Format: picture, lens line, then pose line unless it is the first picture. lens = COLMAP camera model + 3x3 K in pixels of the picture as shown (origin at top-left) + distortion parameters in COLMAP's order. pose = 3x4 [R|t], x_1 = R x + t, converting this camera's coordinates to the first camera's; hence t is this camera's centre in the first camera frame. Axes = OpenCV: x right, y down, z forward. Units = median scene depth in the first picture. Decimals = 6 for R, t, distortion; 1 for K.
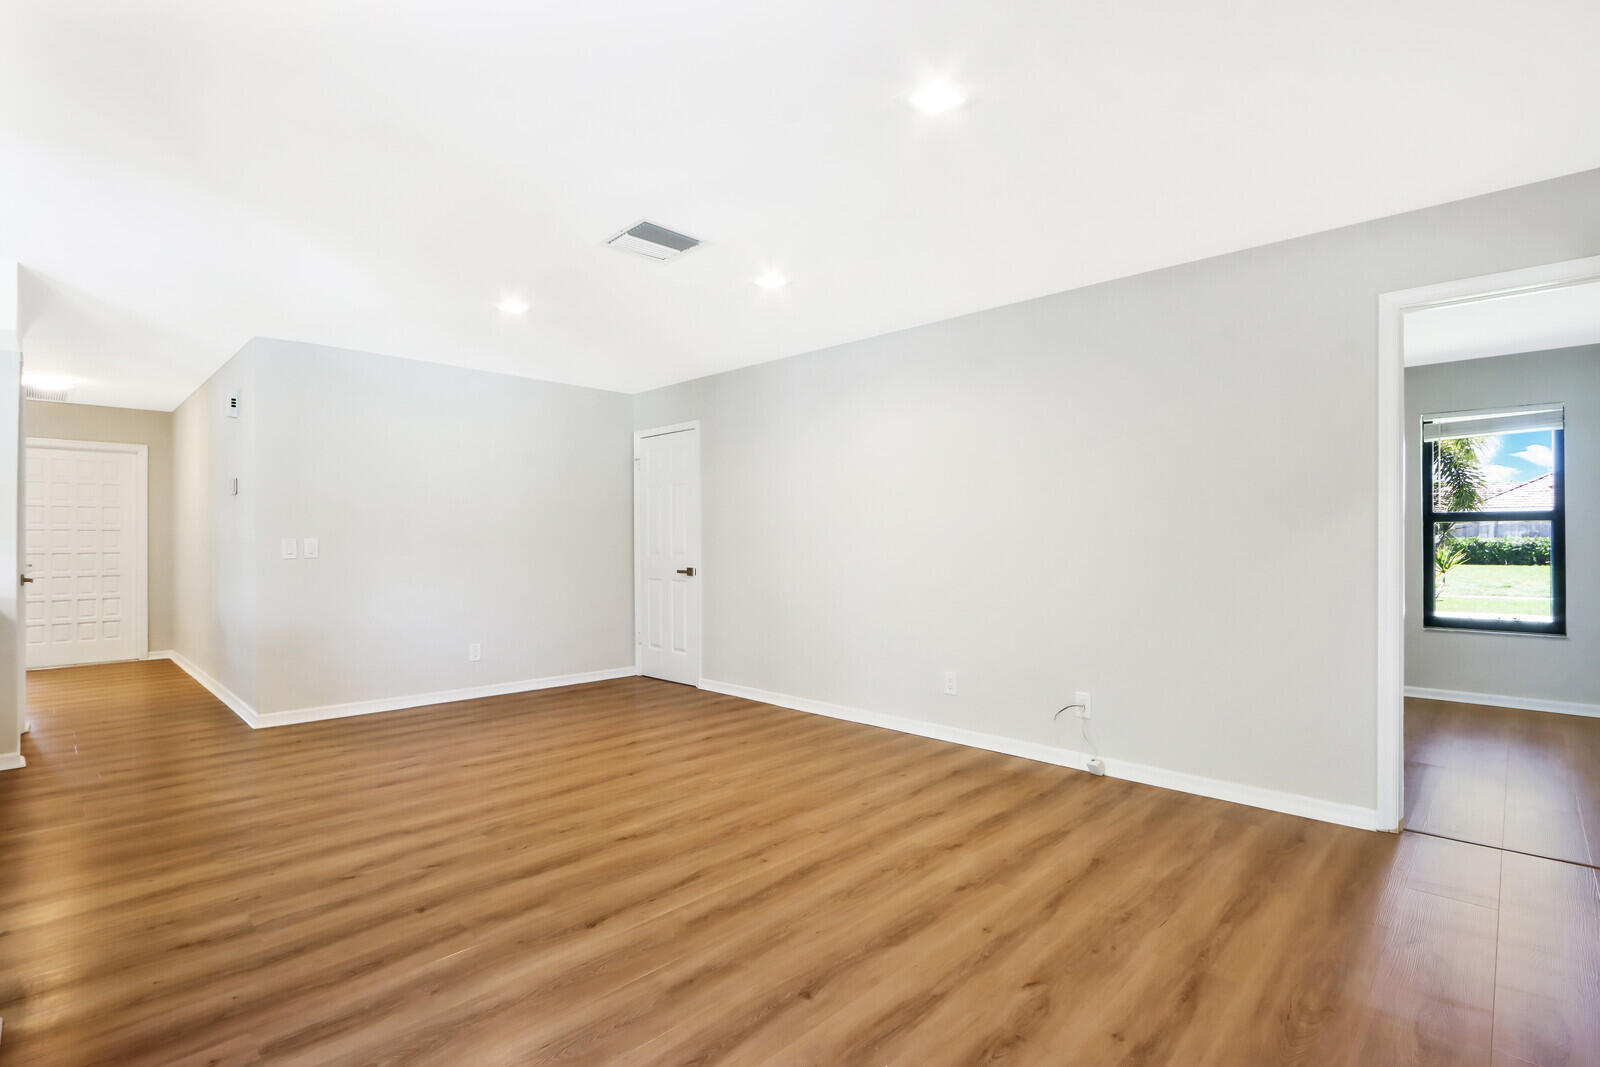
lens RADIAL K [[749.1, 0, 797.3], [0, 749.1, 542.4], [0, 0, 1]] dist [-0.016107, 0.000609]
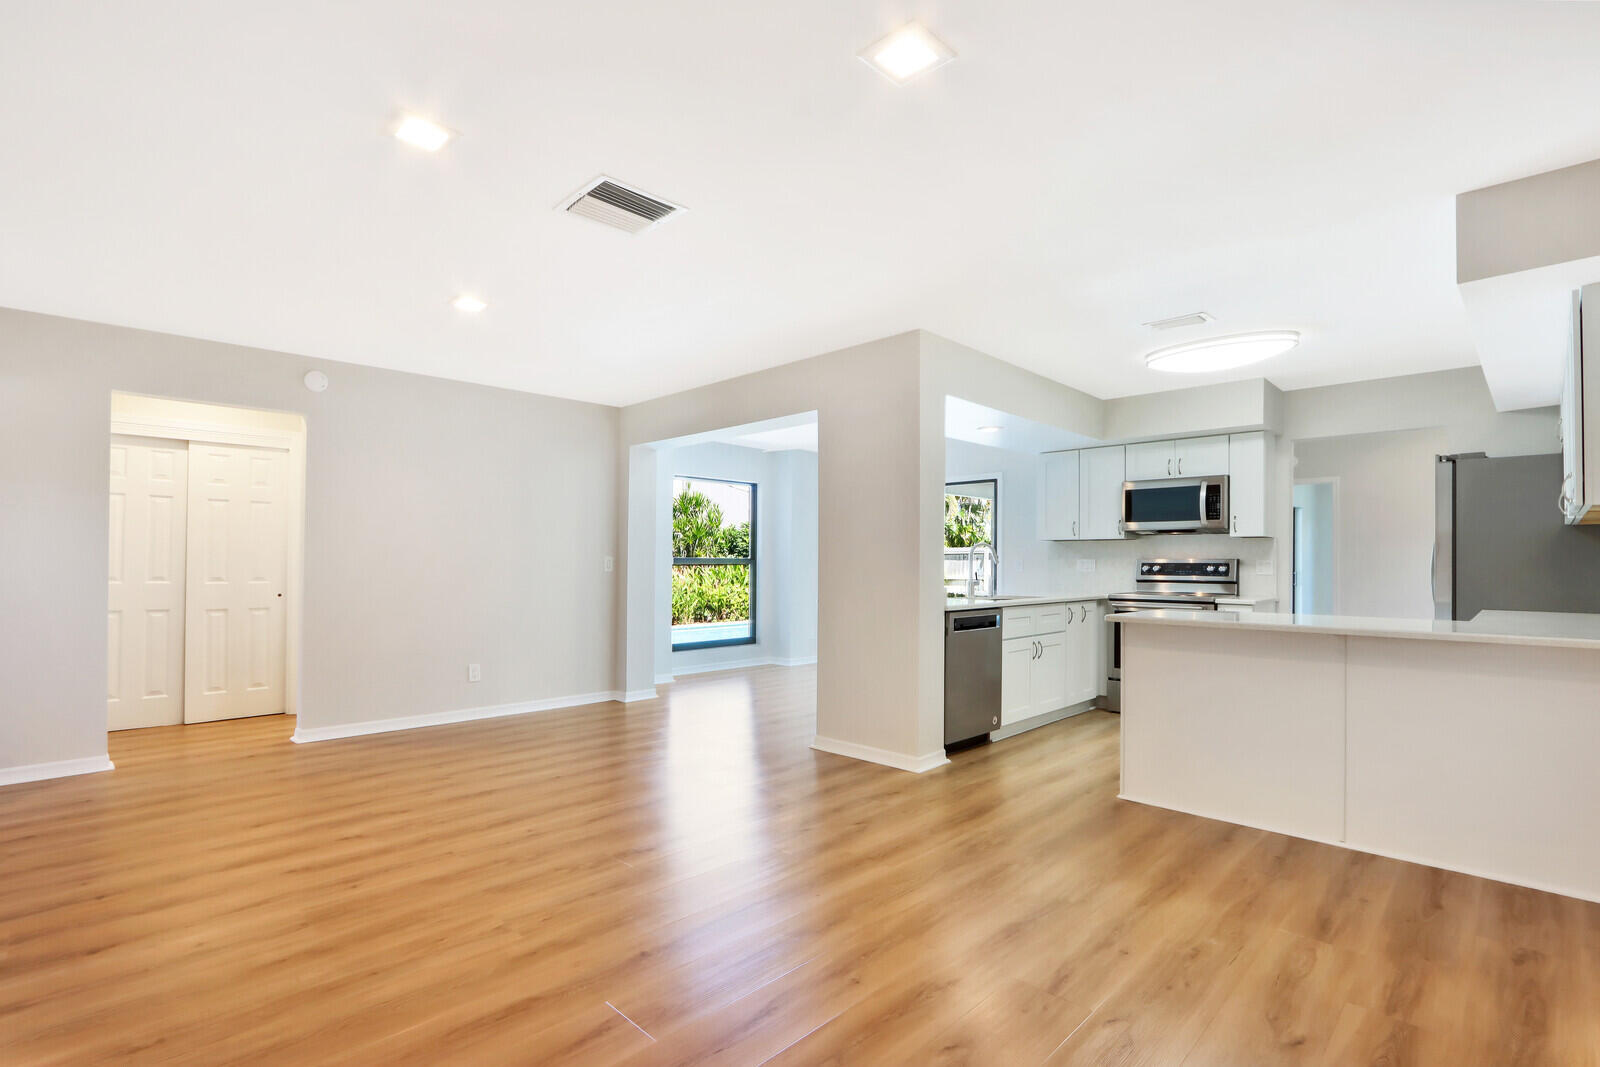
lens RADIAL K [[760.9, 0, 786.3], [0, 760.9, 563.9], [0, 0, 1]] dist [-0.015137, -0.000066]
pose [[-0.999737, -0.000186, 0.022939, -0.409280], [-0.000008, 0.999970, 0.007780, -0.005951], [-0.022940, 0.007778, -0.999707, 1.869768]]
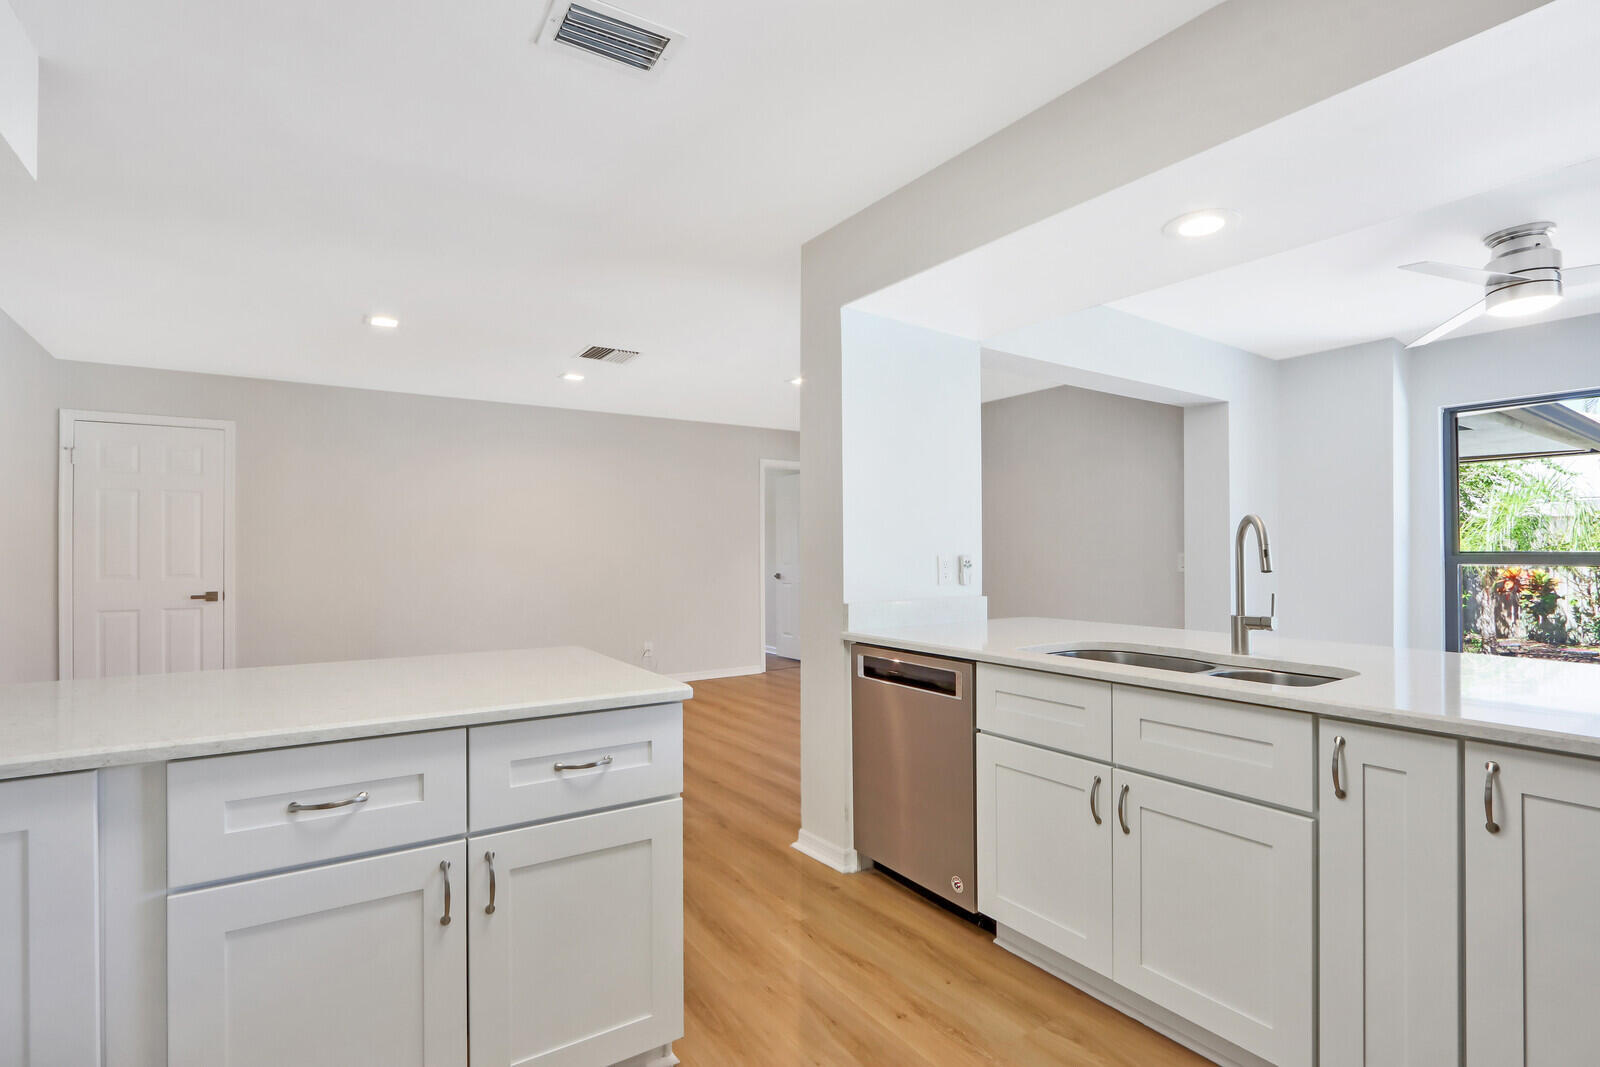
lens RADIAL K [[760.9, 0, 786.3], [0, 760.9, 563.9], [0, 0, 1]] dist [-0.015137, -0.000066]
pose [[0.231843, -0.010415, 0.972697, -1.561117], [0.004849, 0.999943, 0.009551, -0.006965], [-0.972741, 0.002502, 0.231880, 0.329796]]
